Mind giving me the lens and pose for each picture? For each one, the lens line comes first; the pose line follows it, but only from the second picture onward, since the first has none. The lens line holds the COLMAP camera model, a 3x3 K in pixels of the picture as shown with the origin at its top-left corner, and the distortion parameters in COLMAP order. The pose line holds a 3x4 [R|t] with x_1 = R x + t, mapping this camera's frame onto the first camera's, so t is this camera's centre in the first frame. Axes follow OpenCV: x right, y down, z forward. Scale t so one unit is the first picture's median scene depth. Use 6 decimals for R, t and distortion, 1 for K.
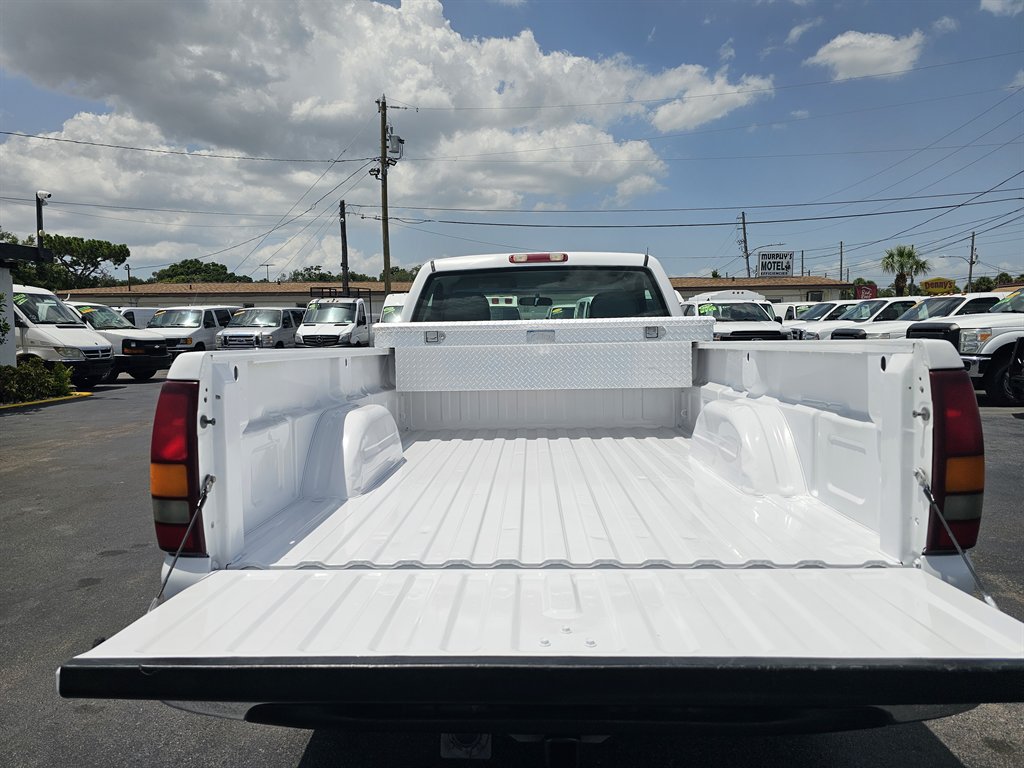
lens RADIAL K [[687.6, 0, 507.1], [0, 687.6, 372.6], [0, 0, 1]] dist [0.071601, -0.064200]
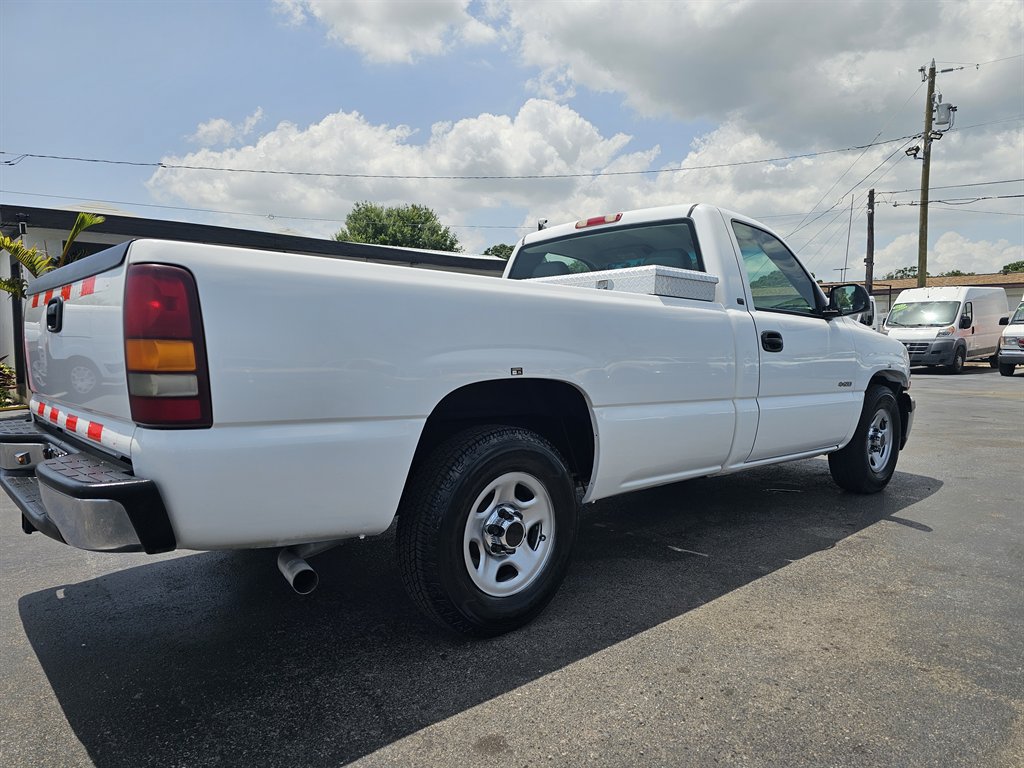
lens RADIAL K [[687.6, 0, 507.1], [0, 687.6, 372.6], [0, 0, 1]] dist [0.071601, -0.064200]
pose [[0.695084, 0.048234, -0.717308, 0.123581], [-0.057515, 0.998280, 0.011395, 0.008453], [0.716624, 0.033335, 0.696663, 0.041393]]
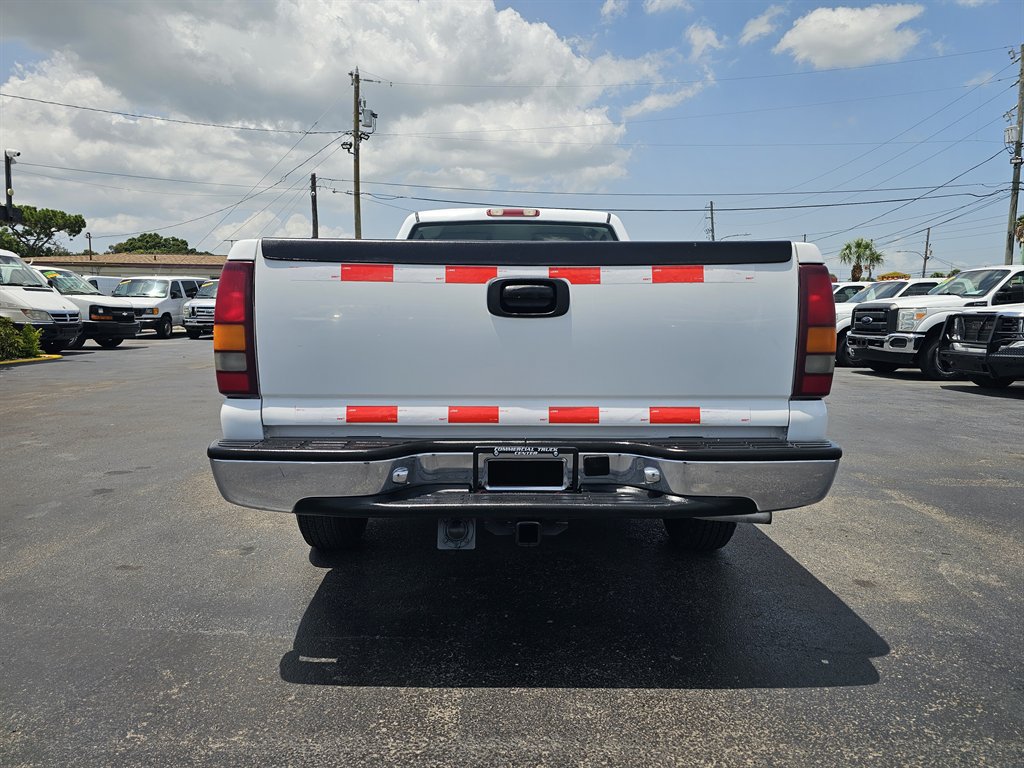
lens RADIAL K [[688.1, 0, 512.0], [0, 688.1, 384.0], [0, 0, 1]] dist [0.070120, -0.061714]
pose [[0.998404, 0.019096, 0.053147, -0.001896], [-0.021040, 0.999121, 0.036257, 0.012740], [-0.052408, -0.037317, 0.997928, -0.022698]]
